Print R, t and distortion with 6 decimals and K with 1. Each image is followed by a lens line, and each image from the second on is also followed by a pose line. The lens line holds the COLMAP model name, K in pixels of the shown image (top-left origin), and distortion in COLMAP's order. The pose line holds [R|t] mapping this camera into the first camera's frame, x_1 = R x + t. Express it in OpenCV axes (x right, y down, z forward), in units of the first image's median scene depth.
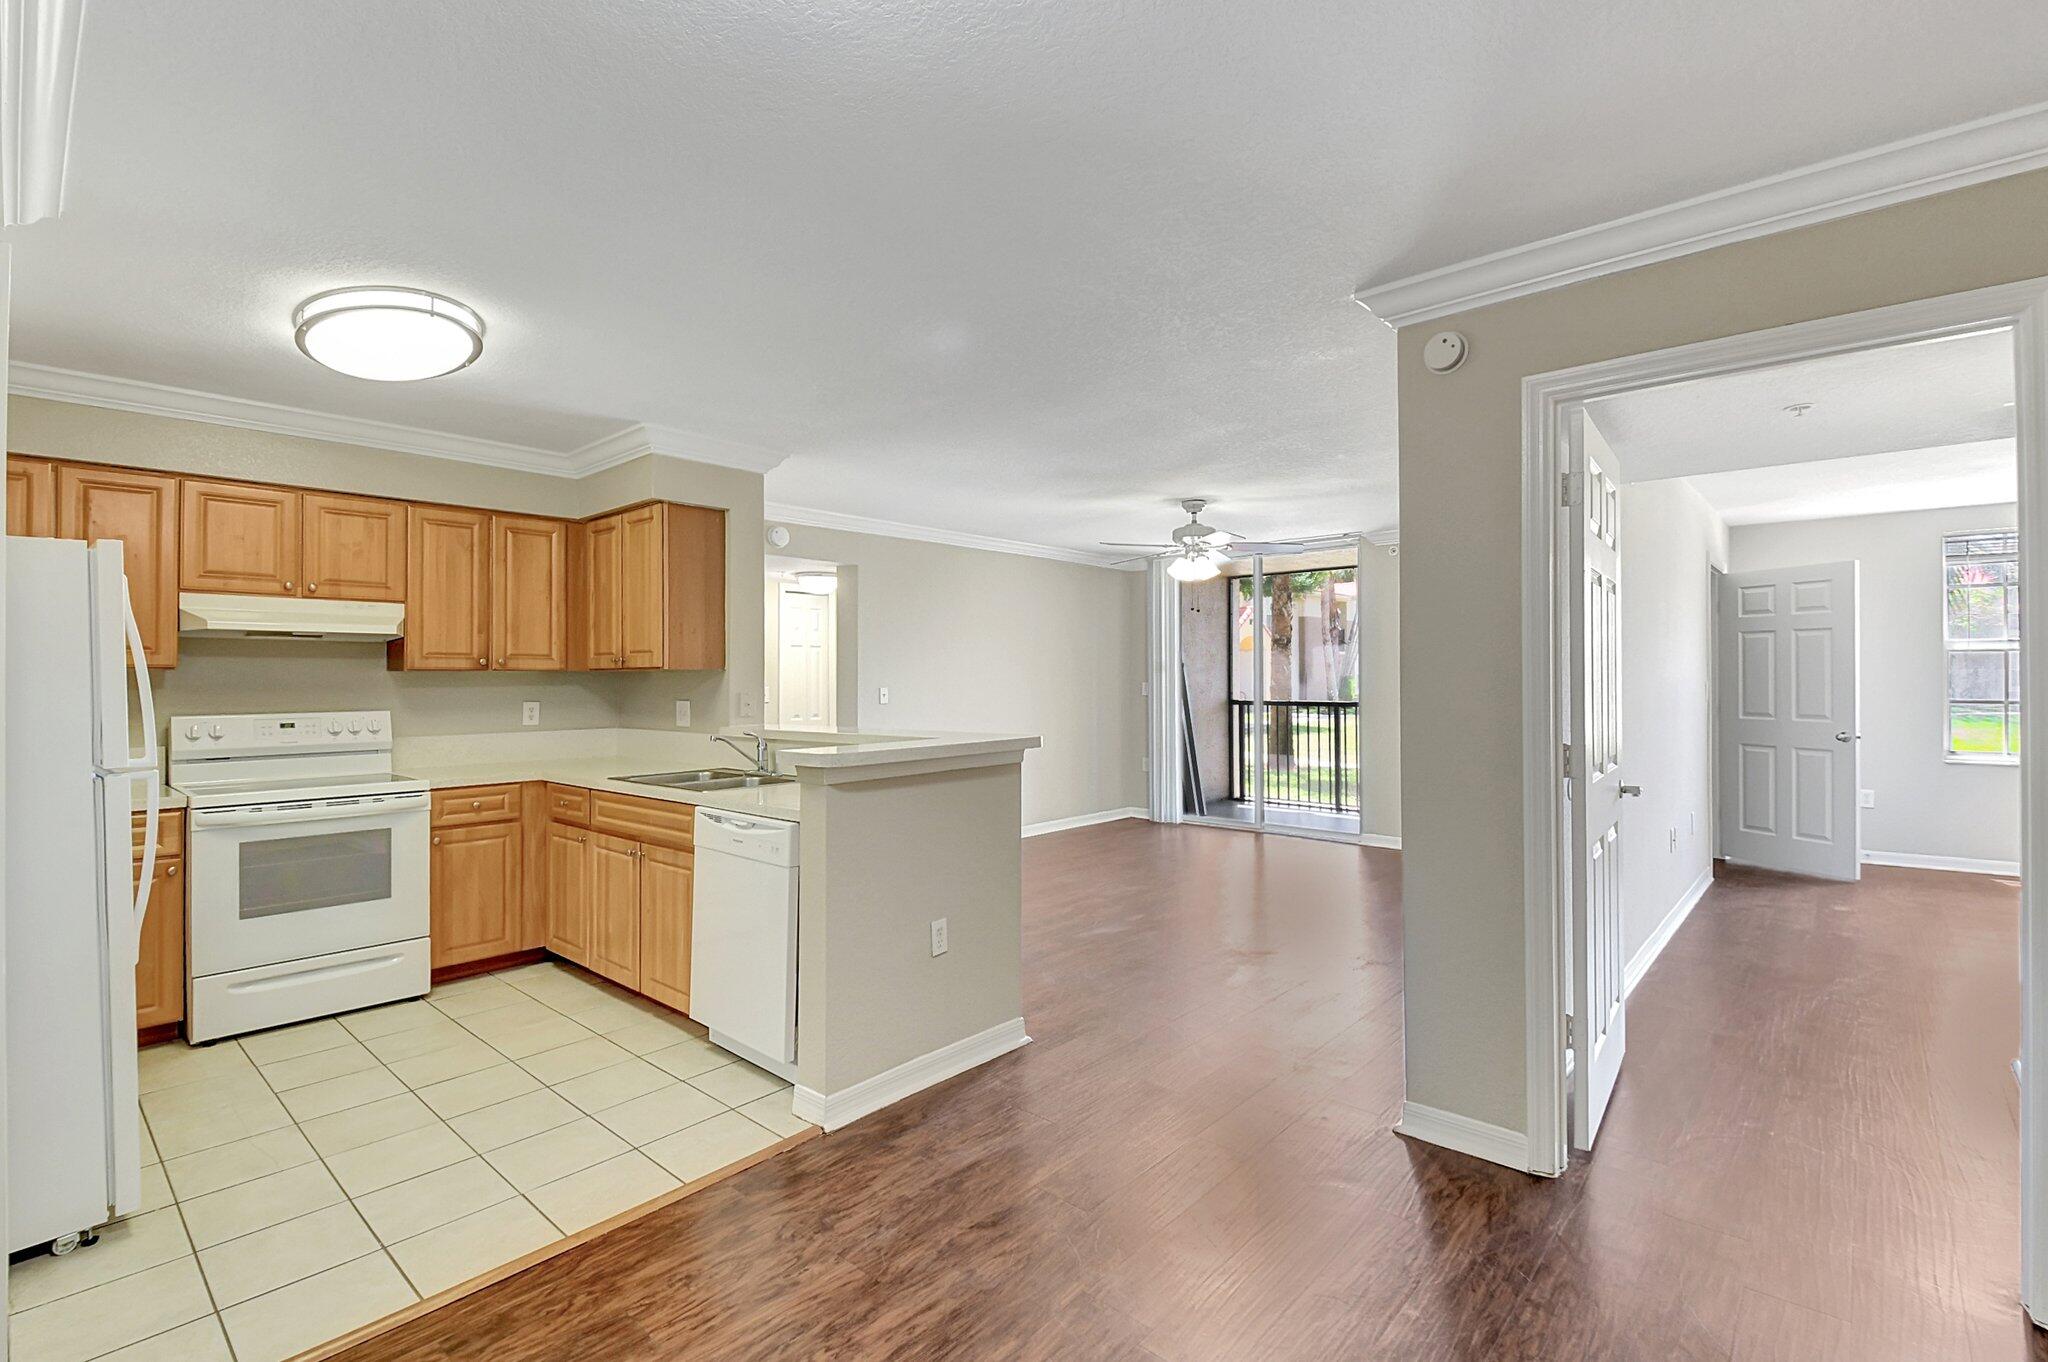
lens RADIAL K [[910.4, 0, 1036.7], [0, 910.4, 679.1], [0, 0, 1]] dist [0.011660, -0.011657]
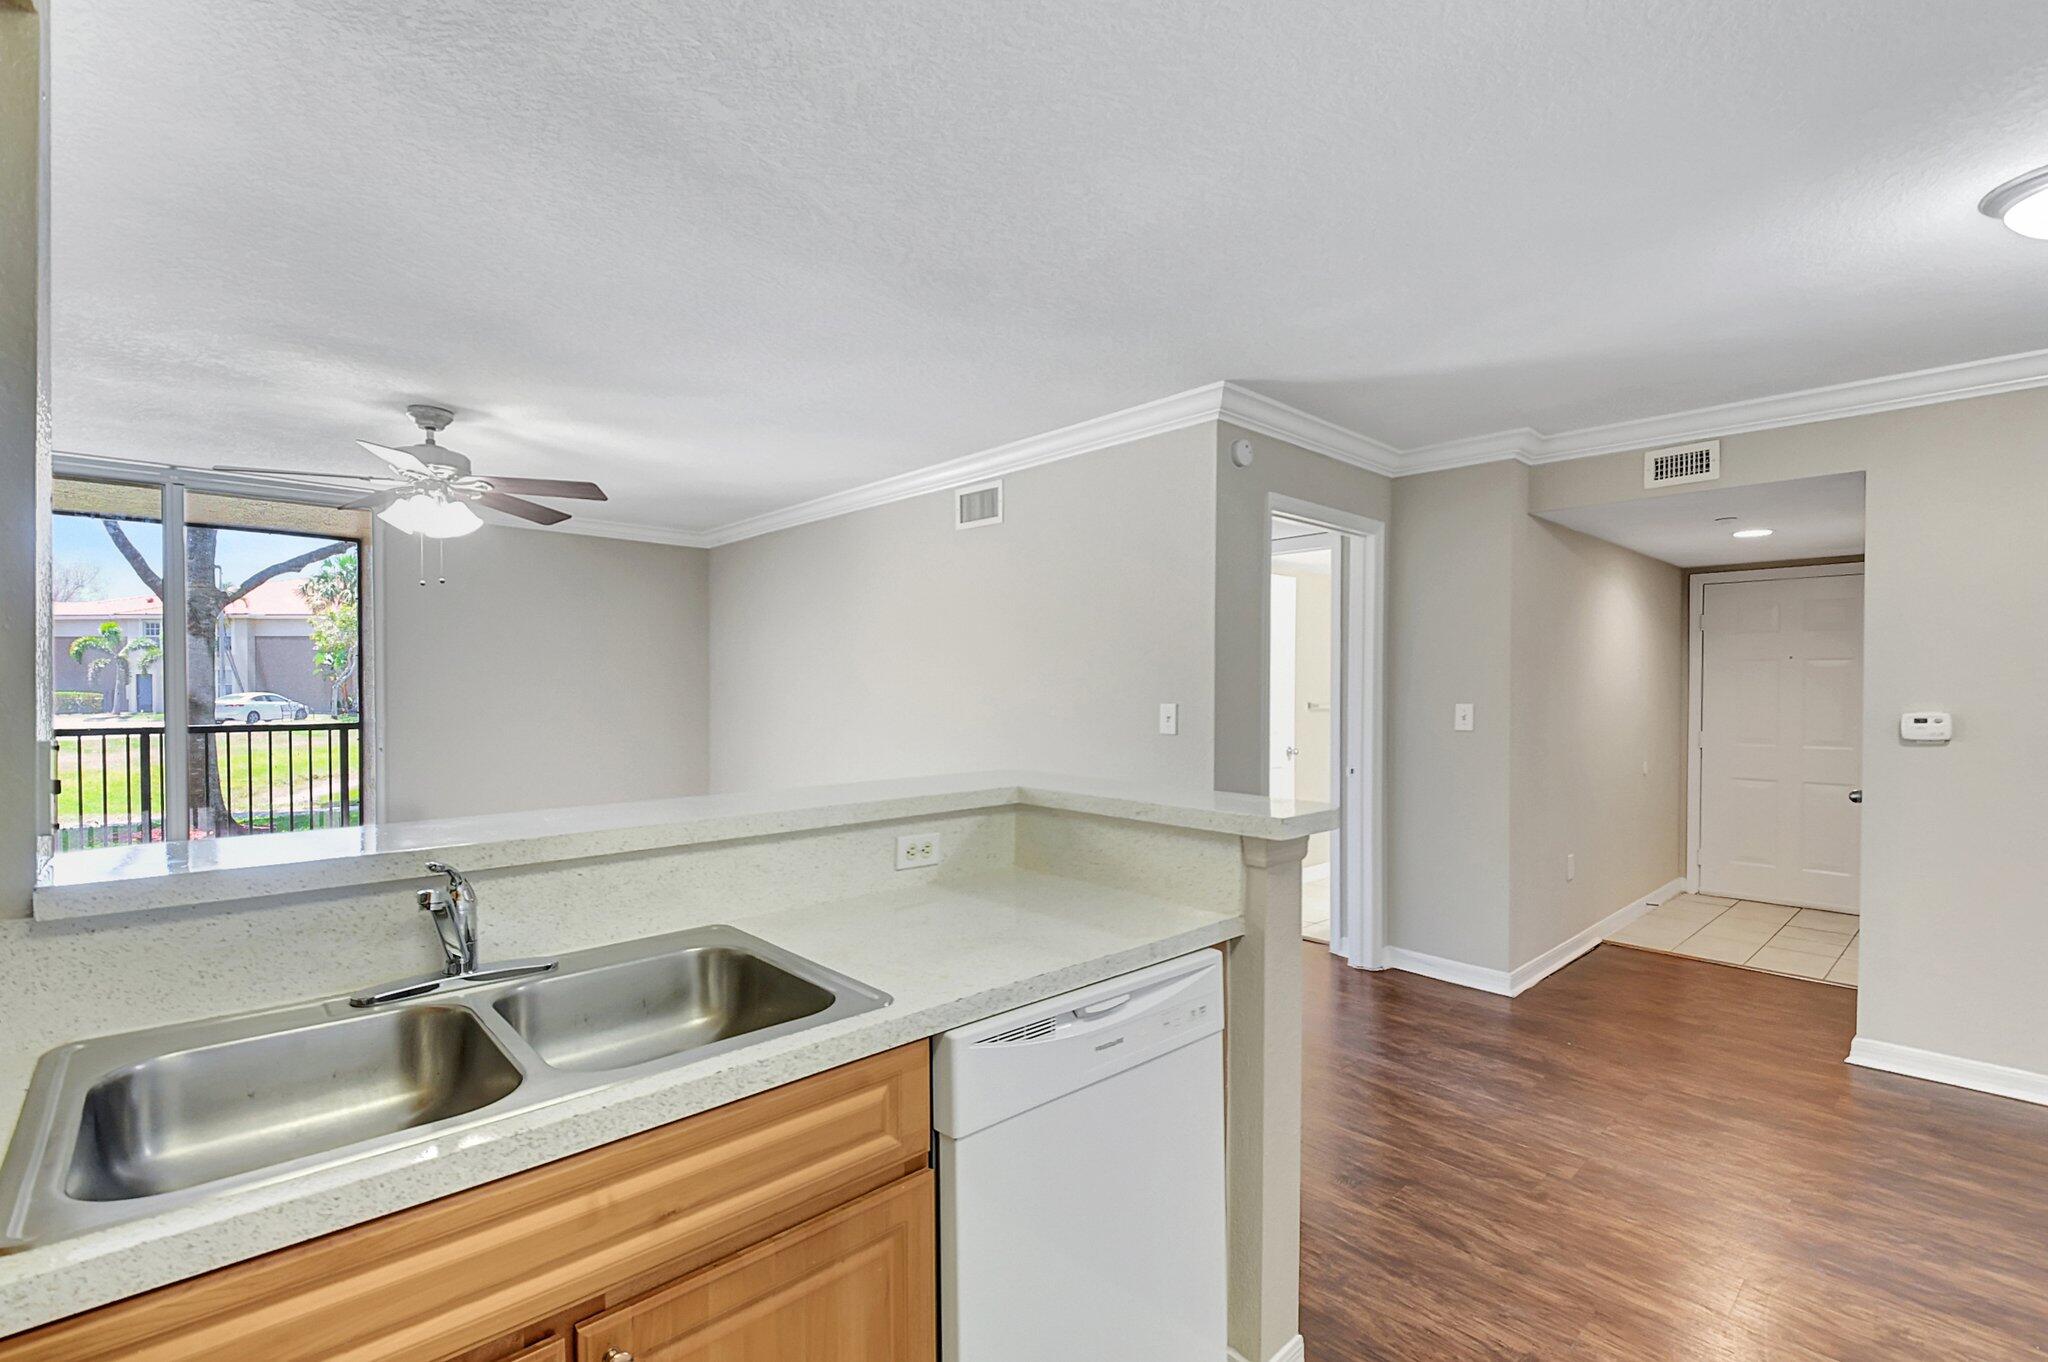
lens RADIAL K [[910.4, 0, 1034.1], [0, 910.4, 701.4], [0, 0, 1]] dist [0.011660, -0.011657]
pose [[0.094462, -0.008258, 0.995494, -0.561275], [-0.002676, 0.999960, 0.008549, -0.000909], [-0.995525, -0.003472, 0.094436, 0.705815]]
